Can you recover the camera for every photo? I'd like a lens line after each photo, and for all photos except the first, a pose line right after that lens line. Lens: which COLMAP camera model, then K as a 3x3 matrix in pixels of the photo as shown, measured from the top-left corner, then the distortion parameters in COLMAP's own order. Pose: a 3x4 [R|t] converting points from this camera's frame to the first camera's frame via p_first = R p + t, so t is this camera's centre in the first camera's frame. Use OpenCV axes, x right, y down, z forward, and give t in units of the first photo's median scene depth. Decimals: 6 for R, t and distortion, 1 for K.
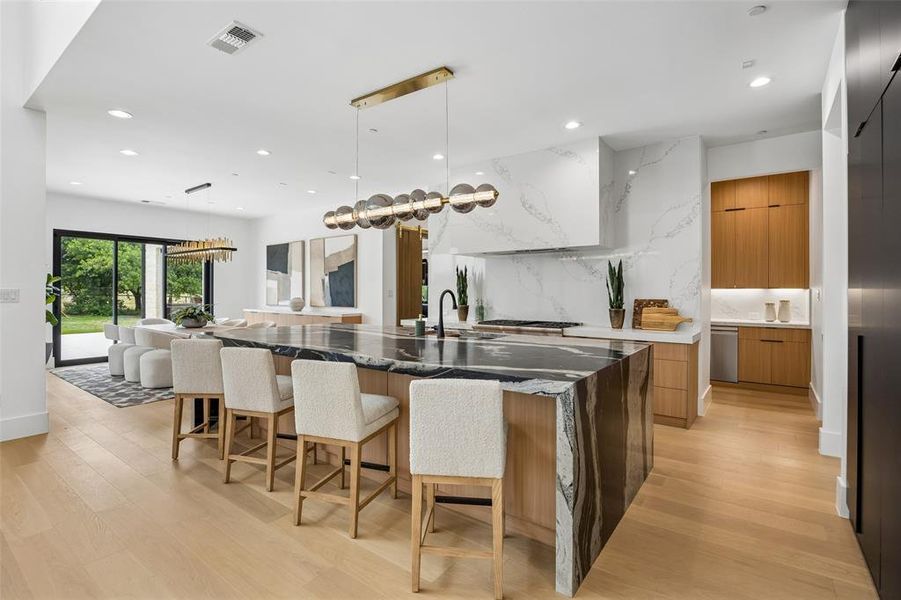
lens RADIAL K [[430.8, 0, 447.4], [0, 430.8, 294.2], [0, 0, 1]] dist [-0.004372, -0.000130]
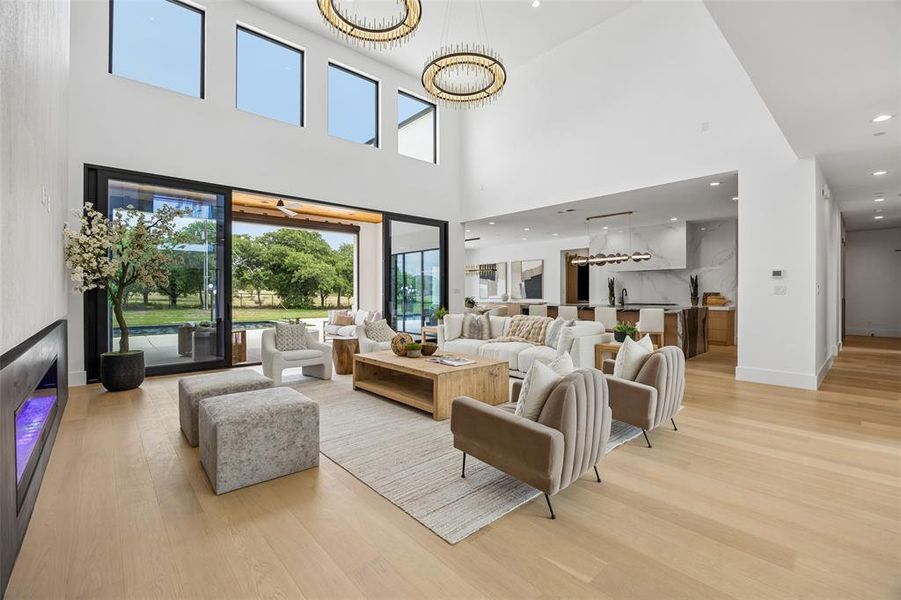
lens RADIAL K [[405.3, 0, 449.3], [0, 405.3, 294.1], [0, 0, 1]] dist [0.002209, 0.000165]
pose [[0.984652, -0.001276, -0.174526, -0.485881], [0.000478, 0.999989, -0.004613, 0.028532], [0.174530, 0.004459, 0.984642, -1.276030]]
